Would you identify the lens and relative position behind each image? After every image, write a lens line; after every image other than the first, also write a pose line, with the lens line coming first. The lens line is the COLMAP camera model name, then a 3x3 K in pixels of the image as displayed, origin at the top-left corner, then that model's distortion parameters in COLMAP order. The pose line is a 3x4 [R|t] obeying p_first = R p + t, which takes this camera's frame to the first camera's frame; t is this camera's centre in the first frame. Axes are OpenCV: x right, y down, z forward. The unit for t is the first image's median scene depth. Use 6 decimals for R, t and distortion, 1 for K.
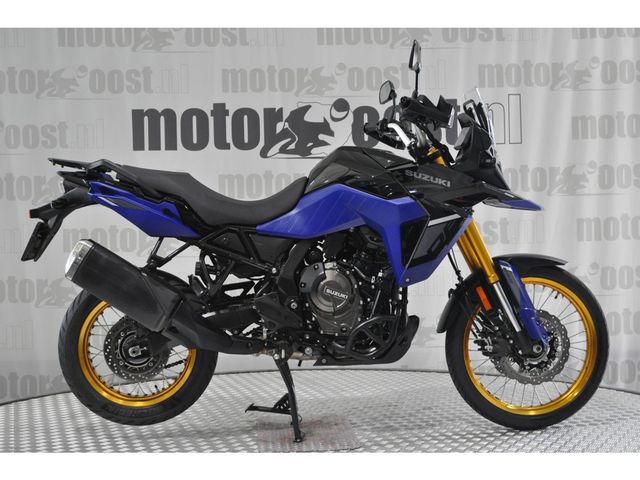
lens RADIAL K [[1008.4, 0, 320.0], [0, 1008.4, 240.0], [0, 0, 1]] dist [0.001314, -0.001887]
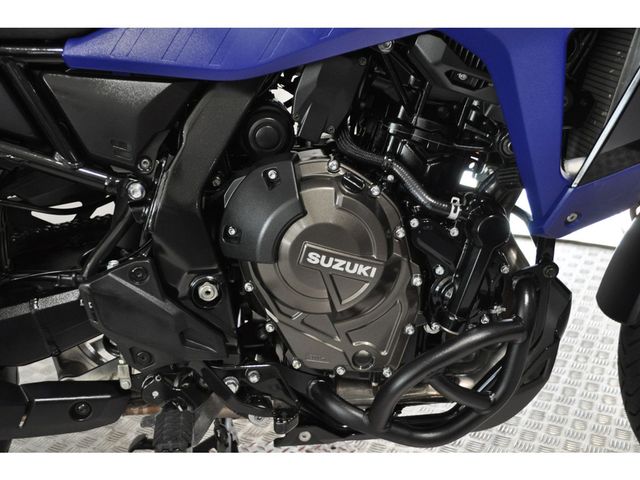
lens RADIAL K [[839.6, 0, 320.0], [0, 839.6, 240.0], [0, 0, 1]] dist [-0.026293, -0.024687]
pose [[0.999657, -0.024590, 0.009016, 0.008085], [0.020565, 0.950138, 0.311151, -0.033837], [-0.016217, -0.310858, 0.950318, 0.750936]]
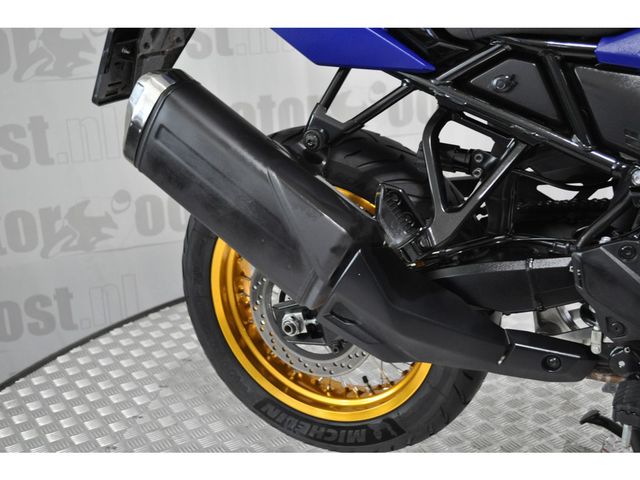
lens RADIAL K [[839.6, 0, 320.0], [0, 839.6, 240.0], [0, 0, 1]] dist [-0.026293, -0.024687]
pose [[0.845714, 0.145904, -0.513302, 0.011351], [0.022314, 0.951386, 0.307192, -0.038595], [0.533169, -0.271251, 0.801345, 0.710316]]
